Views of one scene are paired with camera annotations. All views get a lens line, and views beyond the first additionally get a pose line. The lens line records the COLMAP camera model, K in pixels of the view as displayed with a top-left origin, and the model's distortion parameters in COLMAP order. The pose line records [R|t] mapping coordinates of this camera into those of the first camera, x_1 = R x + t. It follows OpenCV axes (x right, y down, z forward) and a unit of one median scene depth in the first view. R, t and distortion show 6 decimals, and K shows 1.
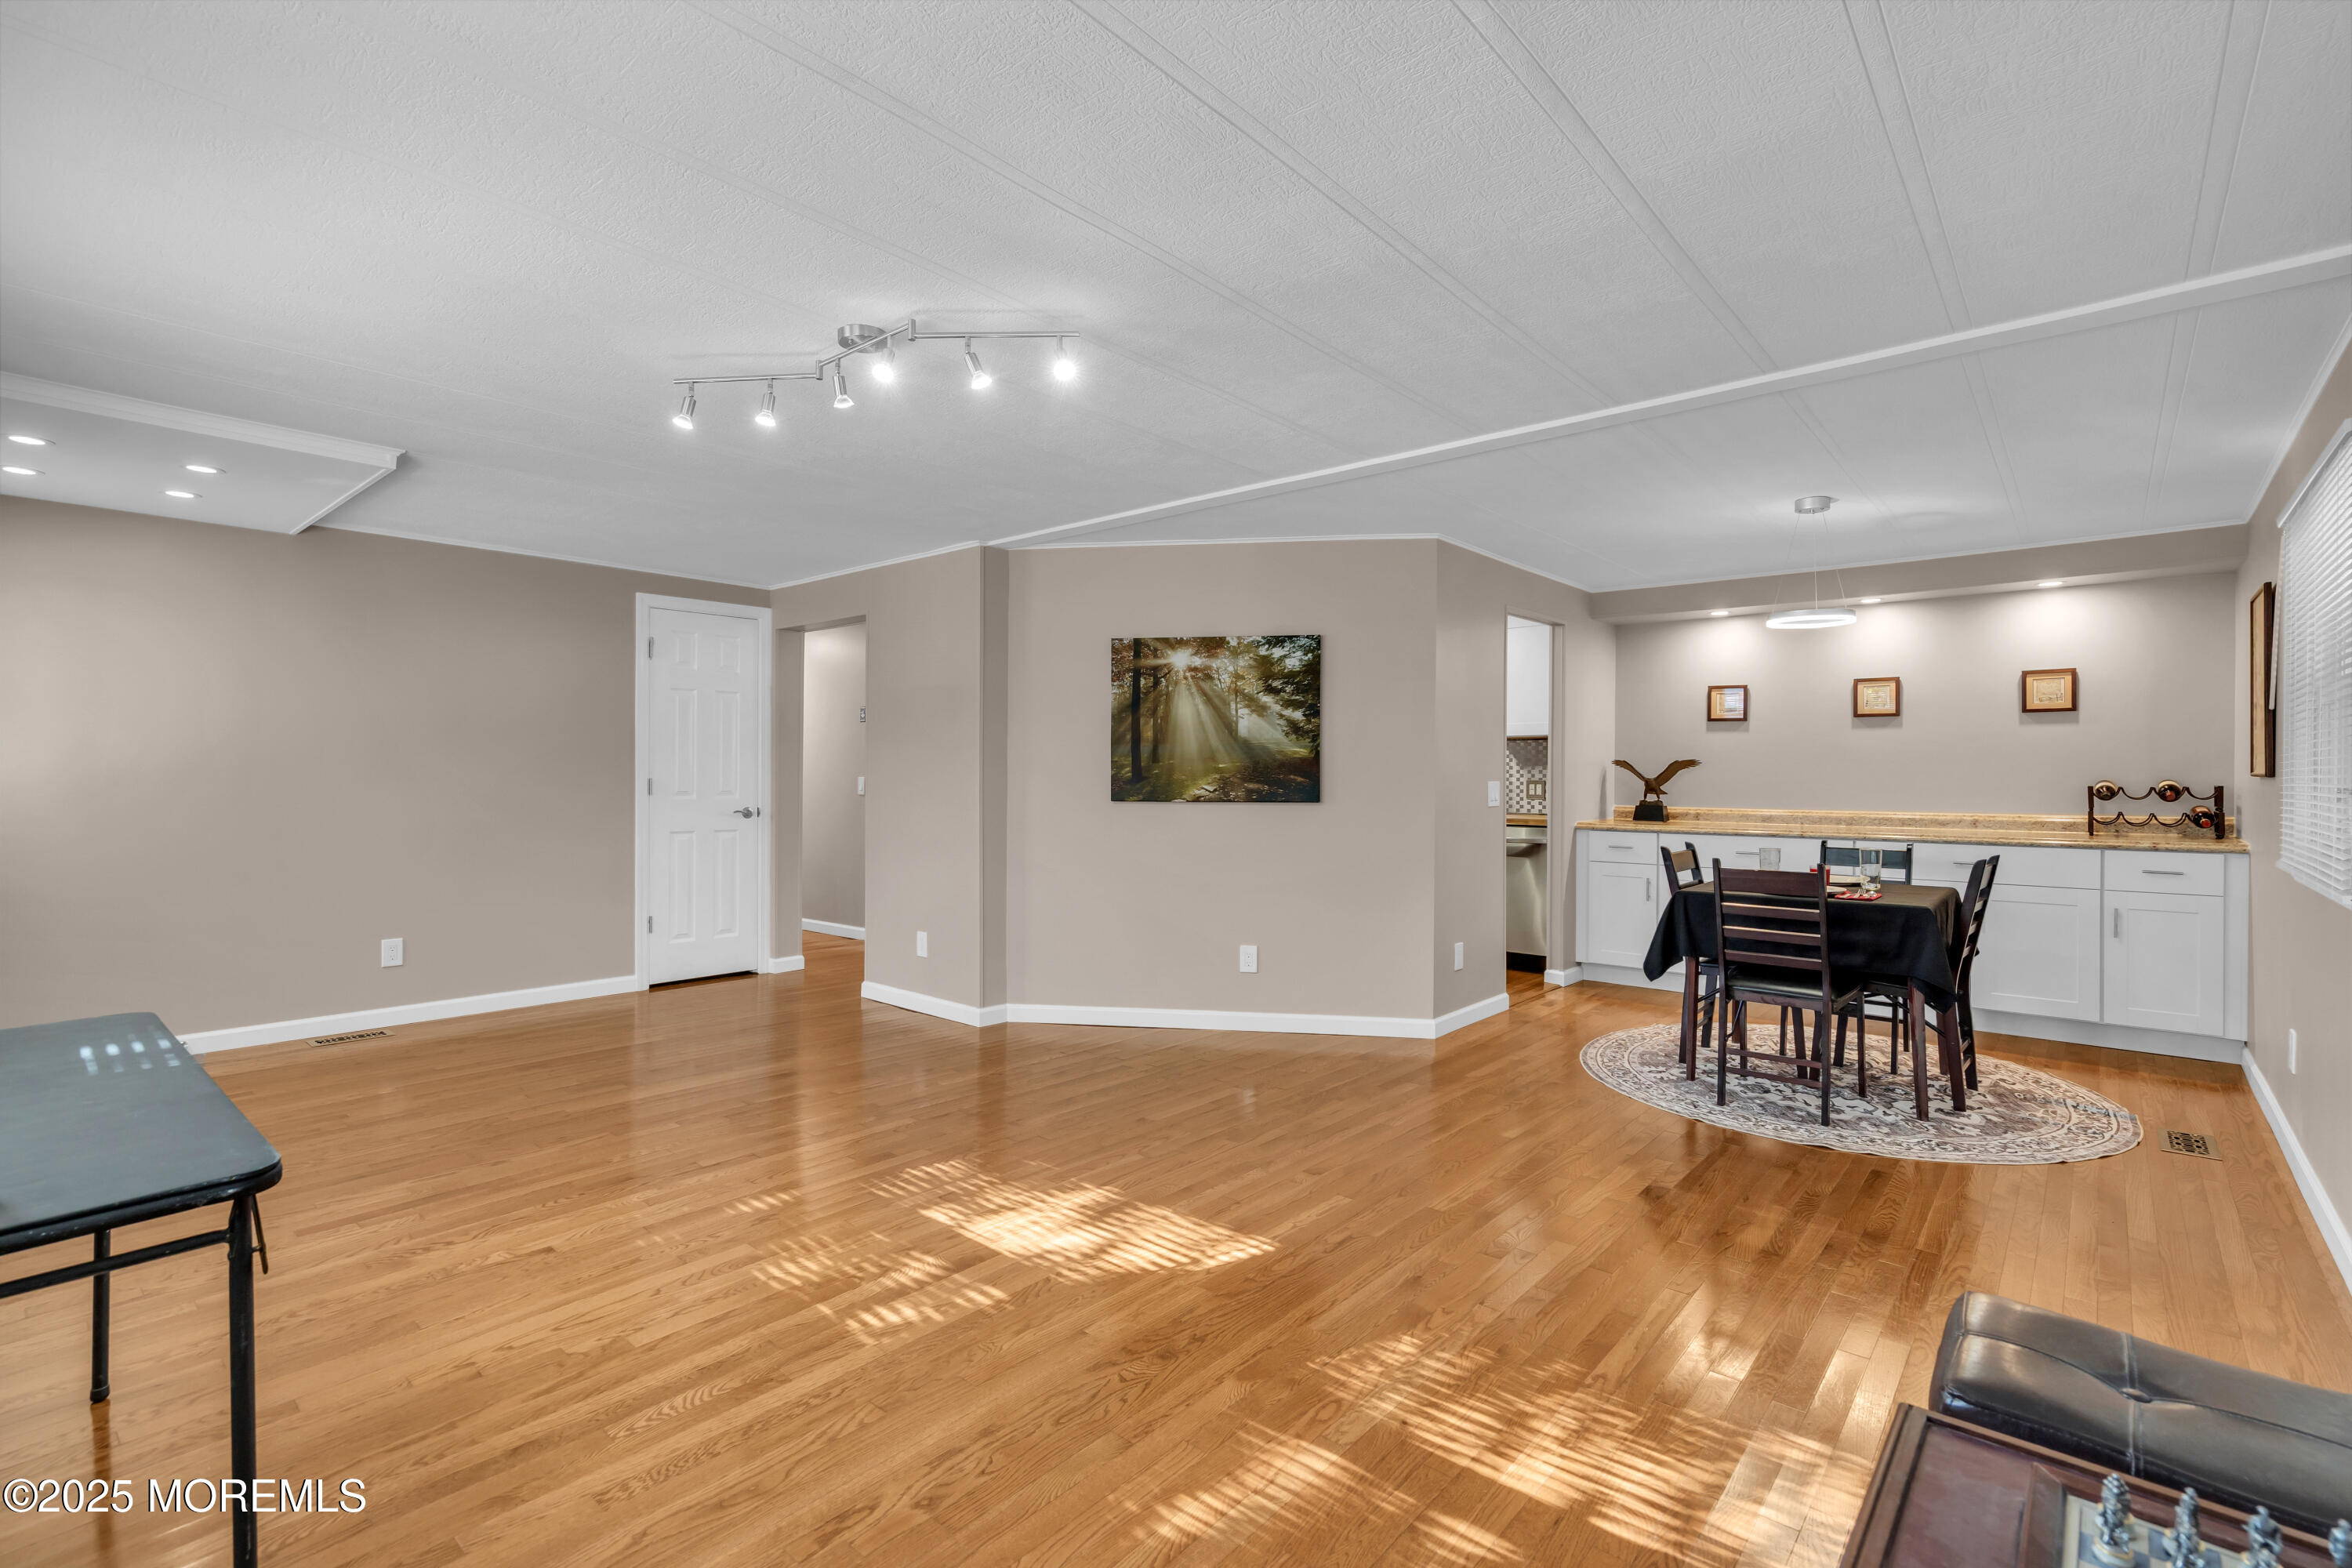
lens RADIAL K [[1065.1, 0, 1182.3], [0, 1065.1, 782.4], [0, 0, 1]] dist [-0.004384, -0.000004]
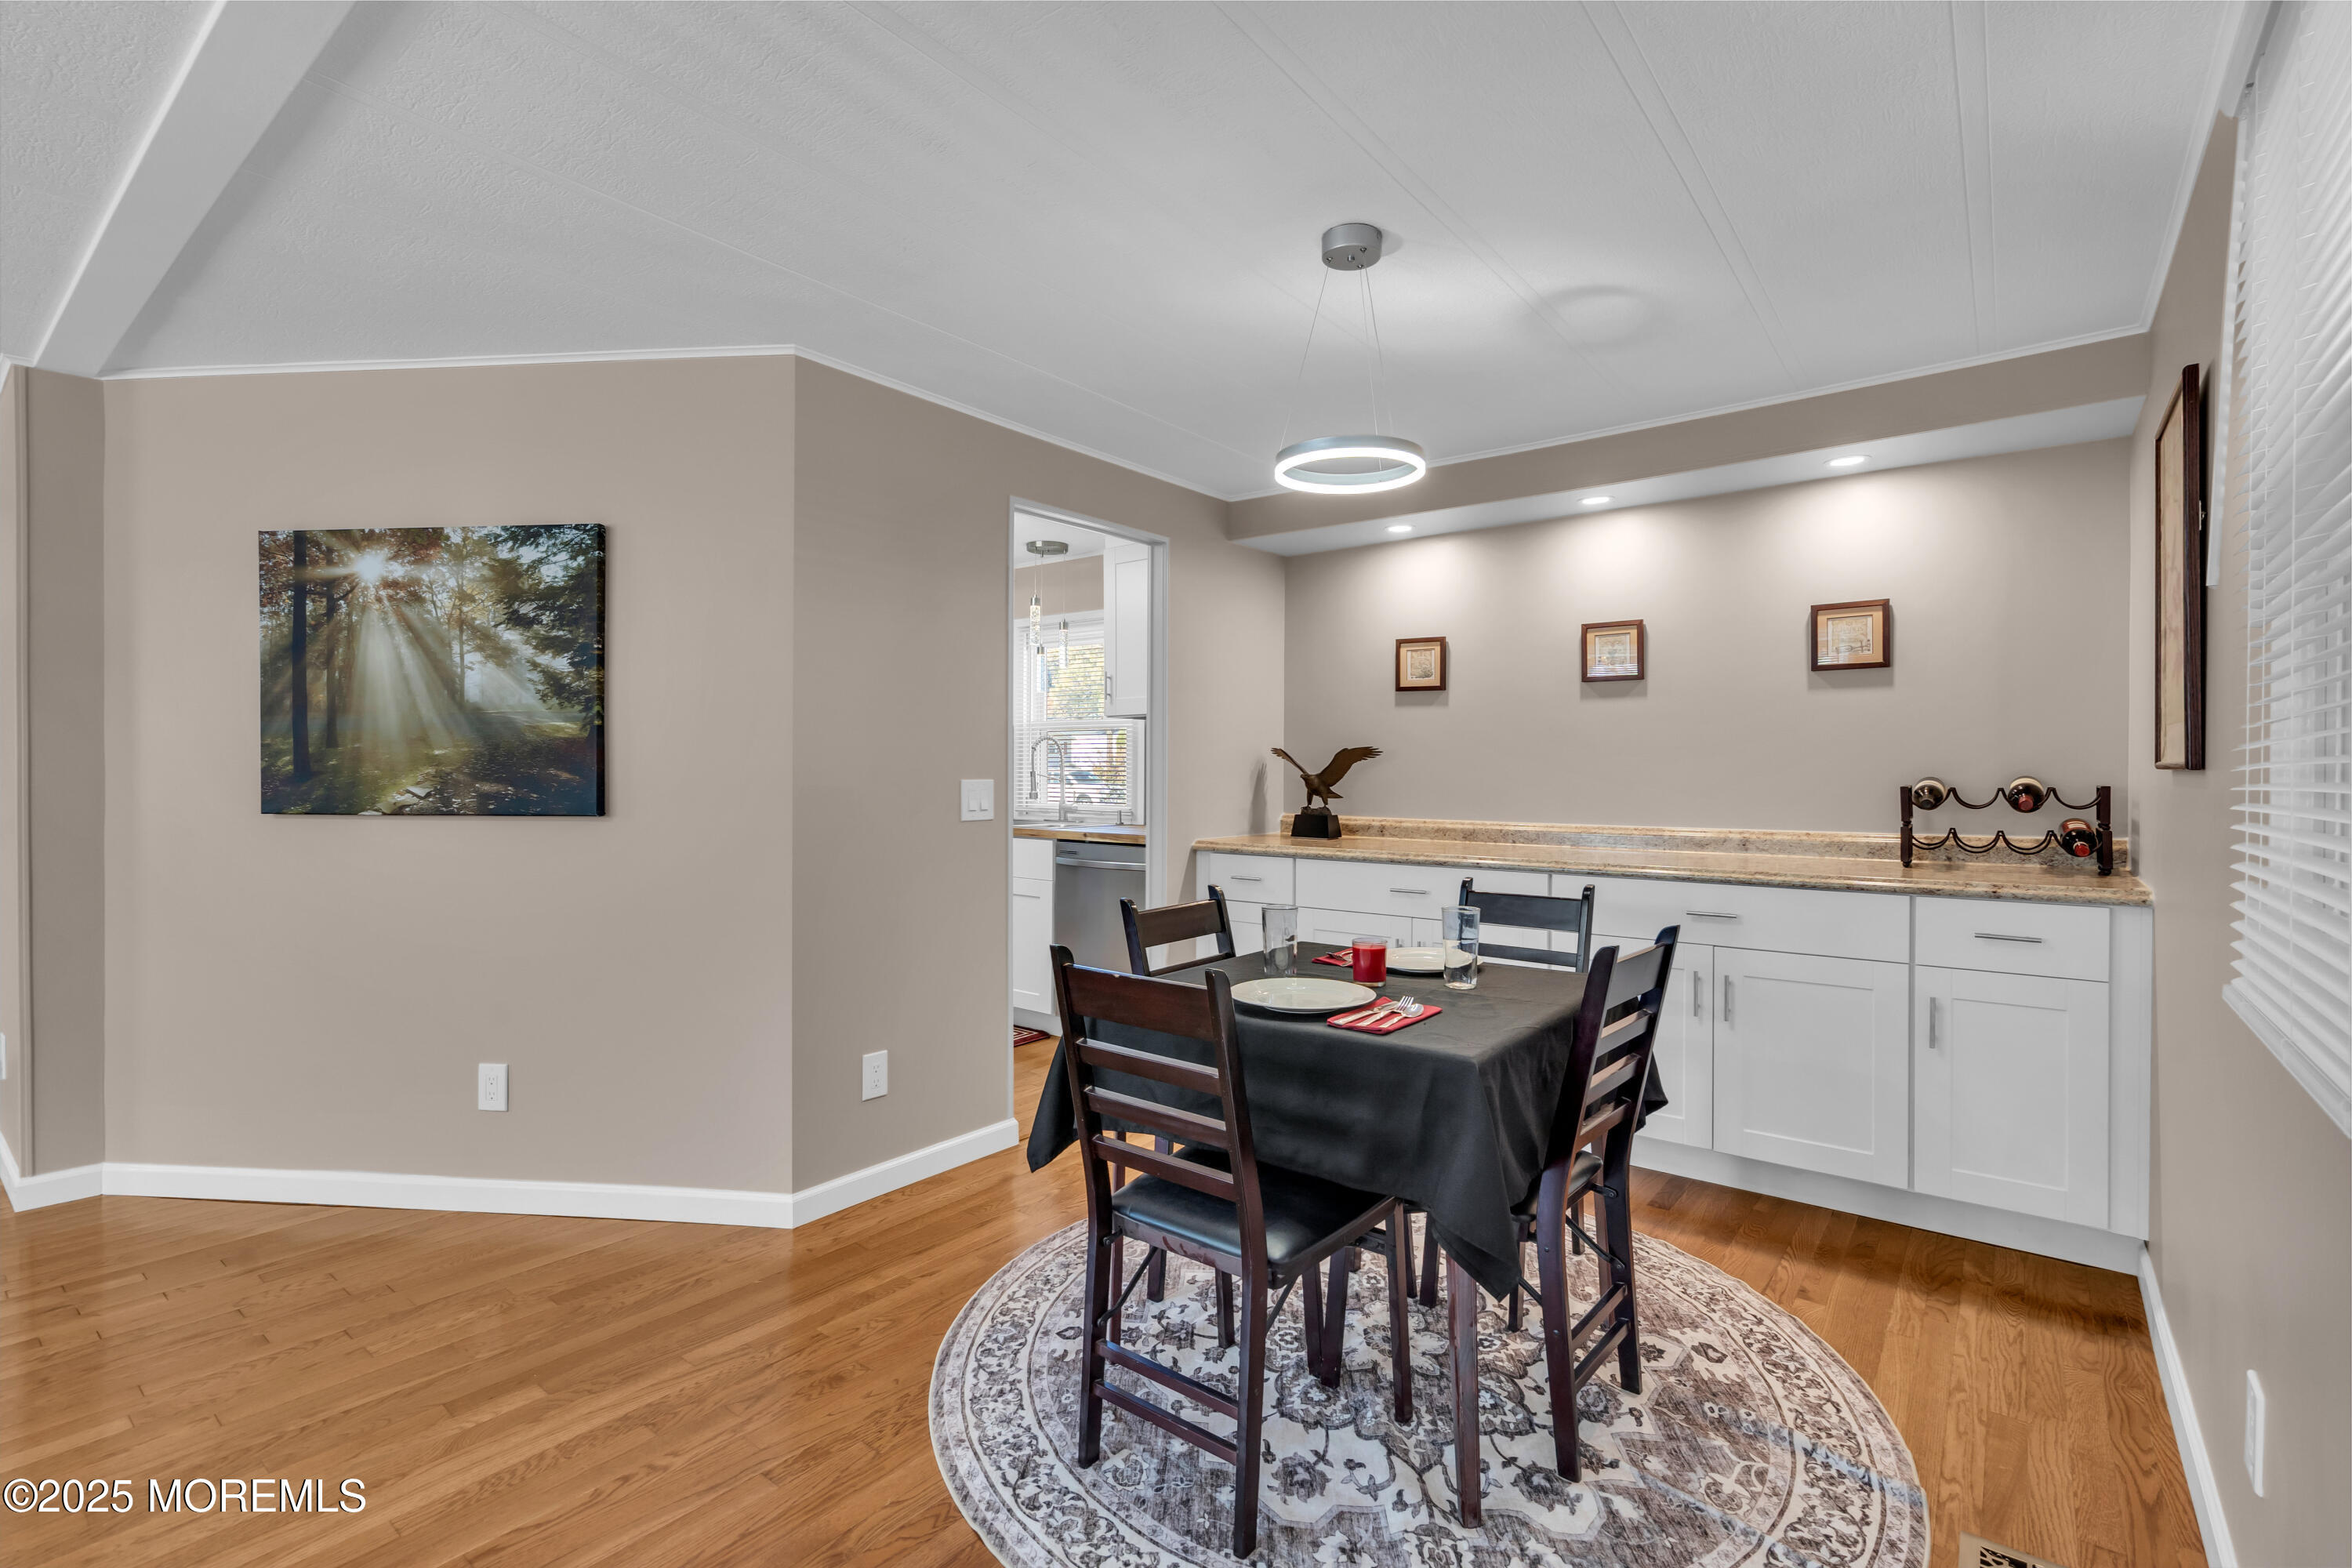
lens RADIAL K [[1065.1, 0, 1182.3], [0, 1065.1, 782.4], [0, 0, 1]] dist [-0.004384, -0.000004]
pose [[0.998718, -0.000761, 0.050609, 0.408938], [0.000664, 0.999998, 0.001942, -0.000357], [-0.050610, -0.001906, 0.998717, 0.408974]]
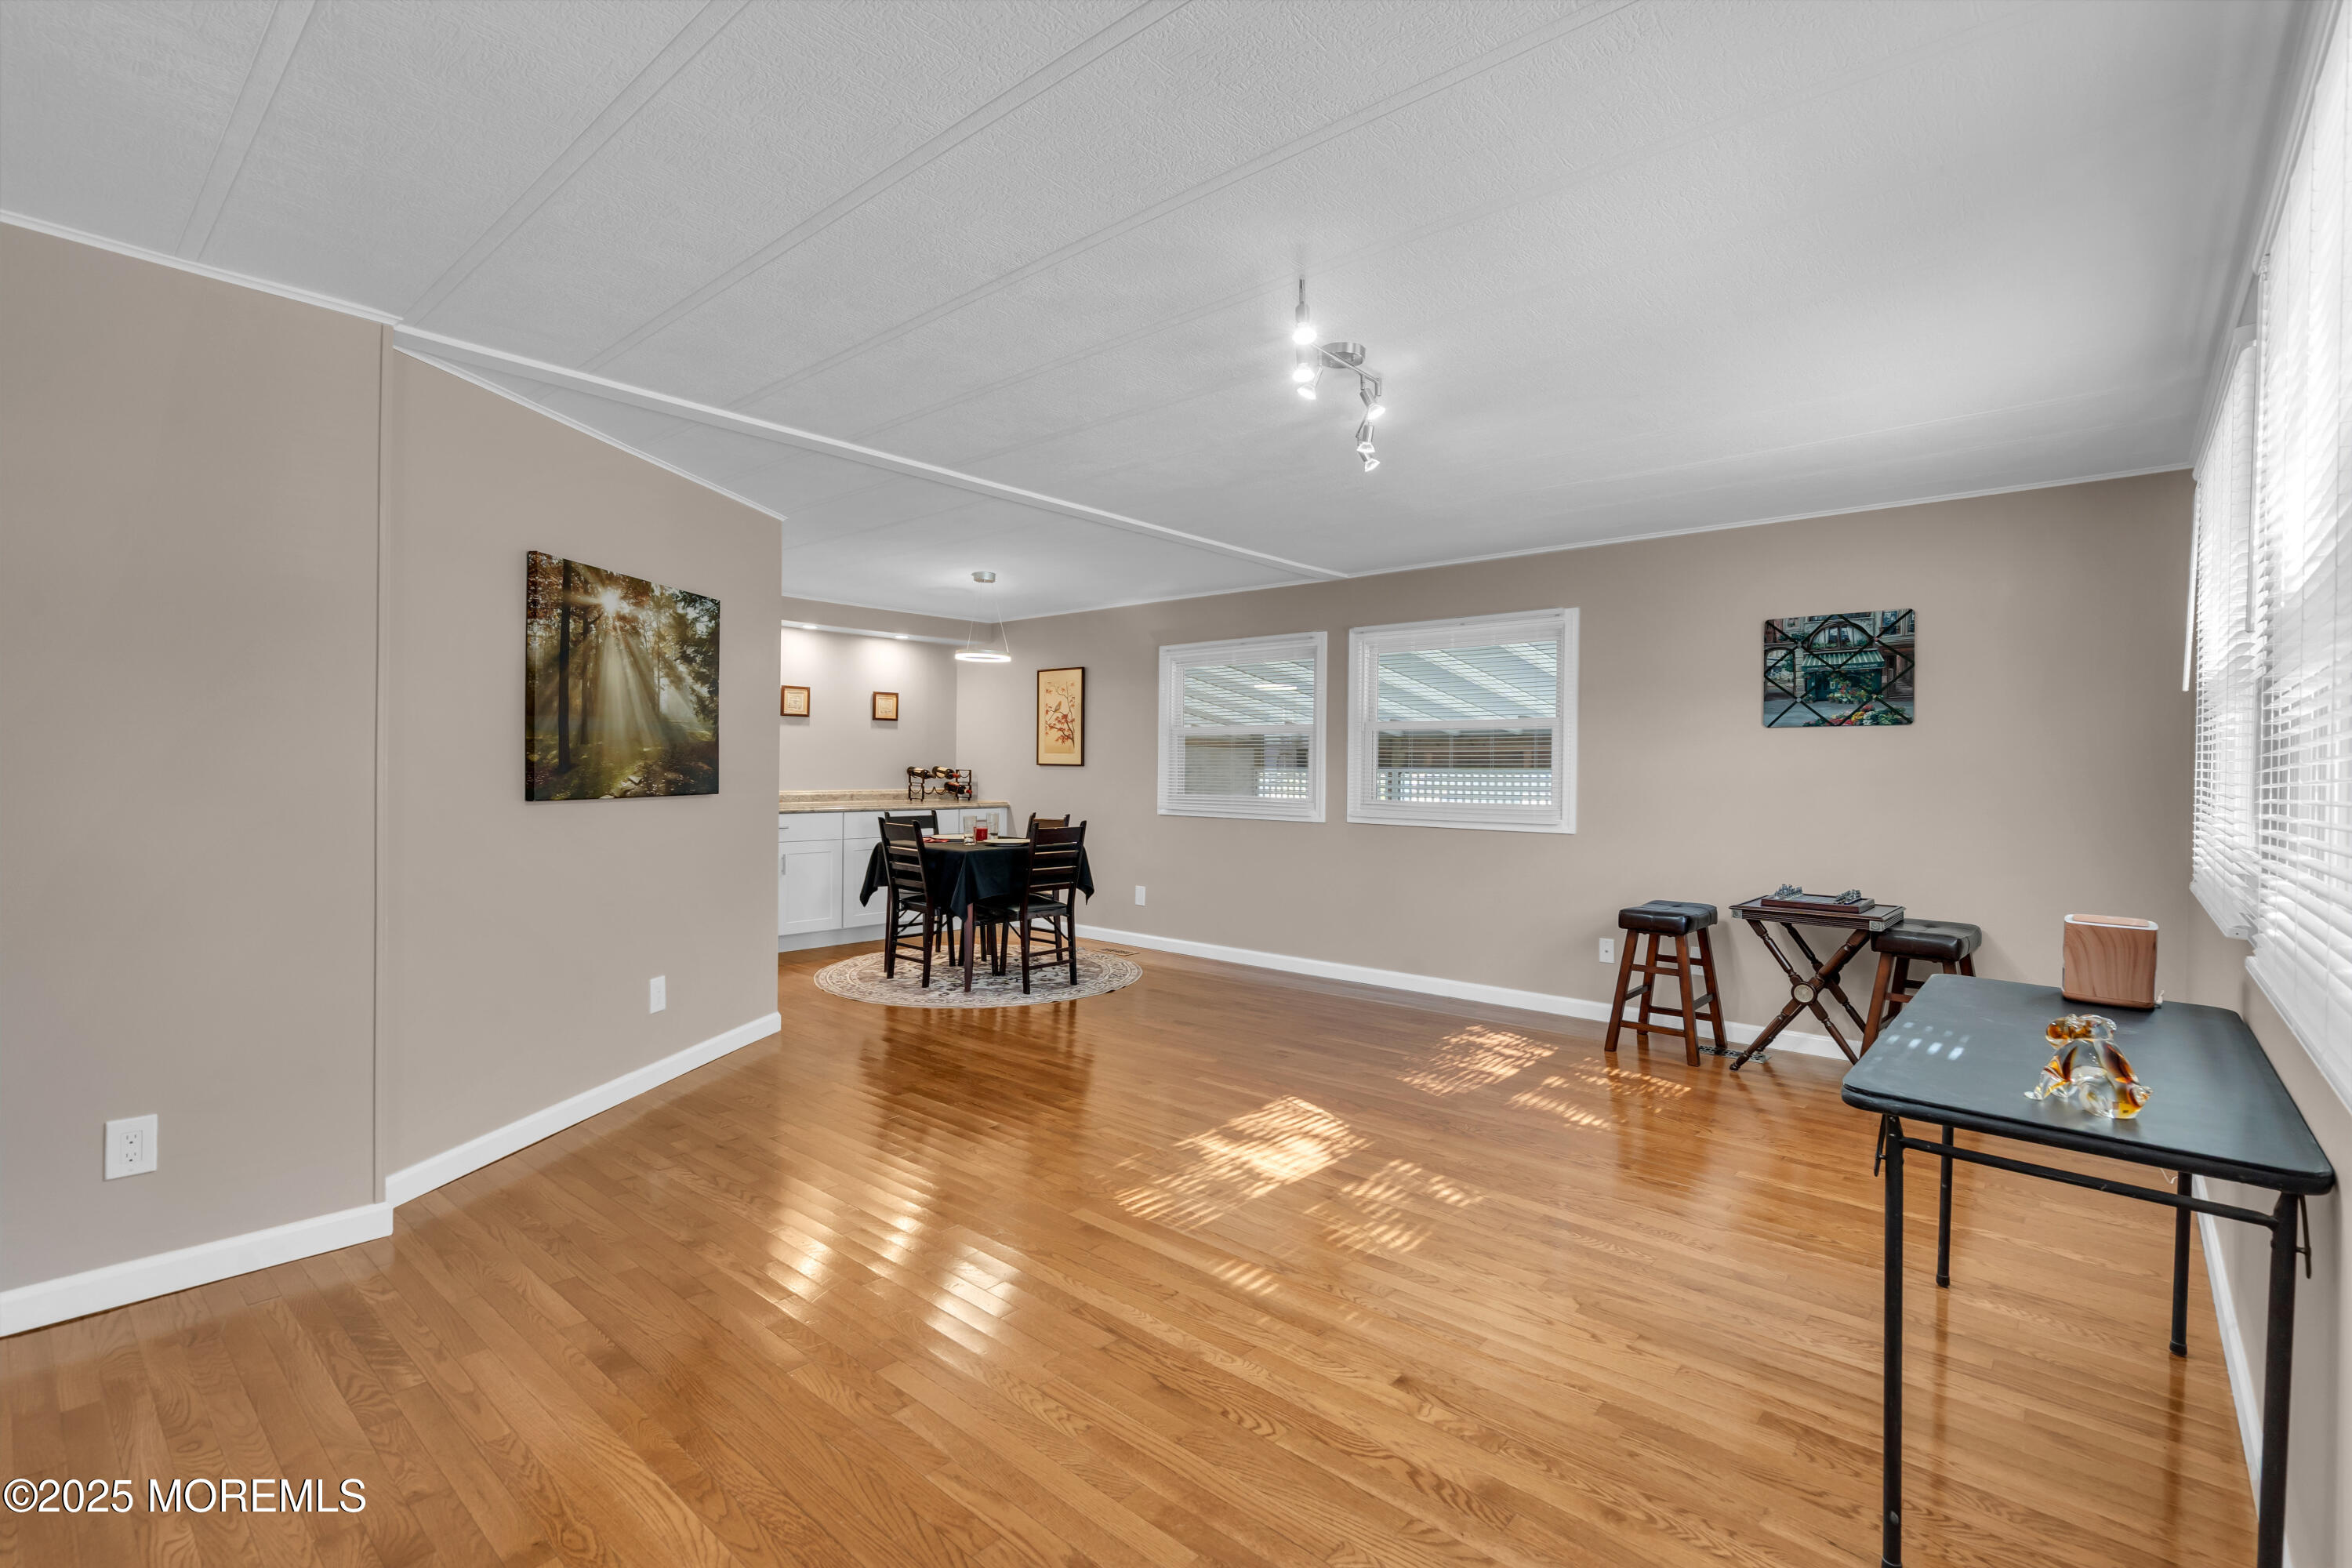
lens RADIAL K [[1069.5, 0, 1177.0], [0, 1069.5, 773.7], [0, 0, 1]] dist [-0.002343, 0.001647]
pose [[0.007925, -0.008873, 0.999929, -0.729414], [-0.004106, 0.999952, 0.008906, -0.006878], [-0.999960, -0.004176, 0.007888, 0.613667]]
